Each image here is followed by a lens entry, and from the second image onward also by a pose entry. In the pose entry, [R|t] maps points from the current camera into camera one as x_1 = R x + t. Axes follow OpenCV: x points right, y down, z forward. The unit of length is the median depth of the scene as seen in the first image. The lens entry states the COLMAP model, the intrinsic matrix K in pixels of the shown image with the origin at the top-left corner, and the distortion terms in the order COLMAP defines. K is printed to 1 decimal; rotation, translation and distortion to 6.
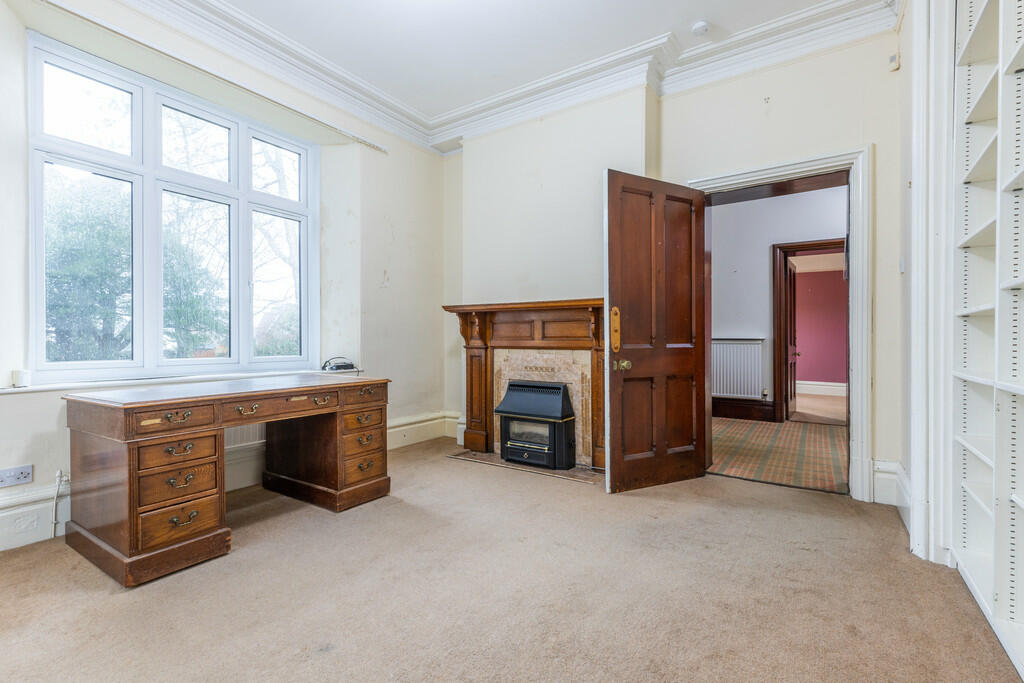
lens RADIAL K [[473.6, 0, 513.4], [0, 473.6, 344.9], [0, 0, 1]] dist [0.031893, 0.000613]
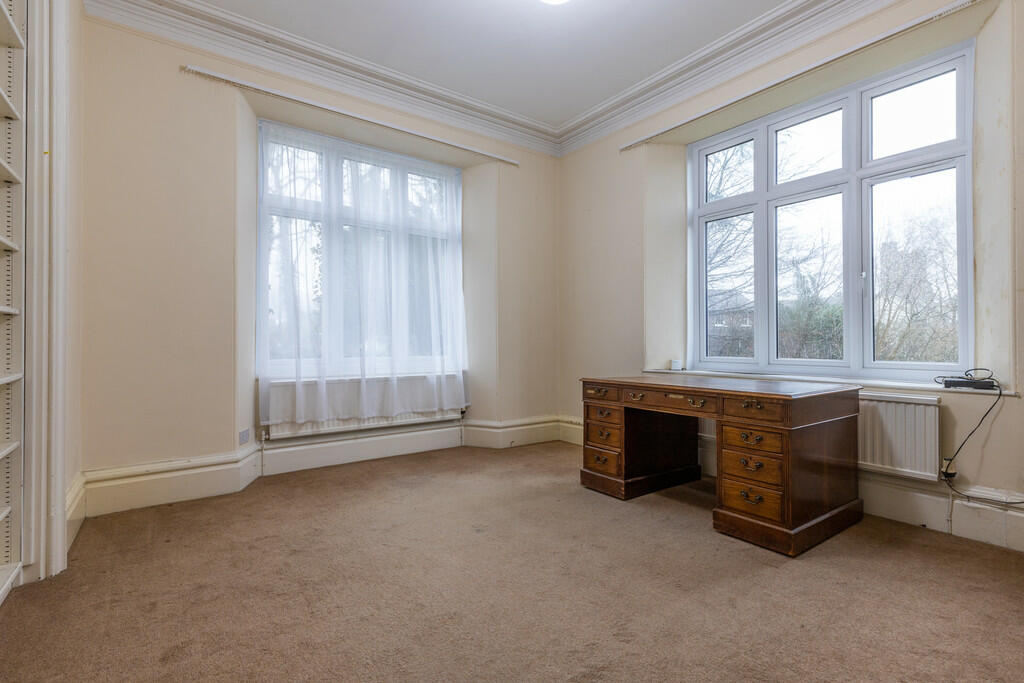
lens RADIAL K [[473.6, 0, 513.8], [0, 473.6, 339.7], [0, 0, 1]] dist [0.031893, 0.000613]
pose [[-0.334710, -0.001068, -0.942320, 0.638760], [-0.002924, 0.999996, -0.000095, -0.012150], [0.942317, 0.002723, -0.334712, 0.969479]]
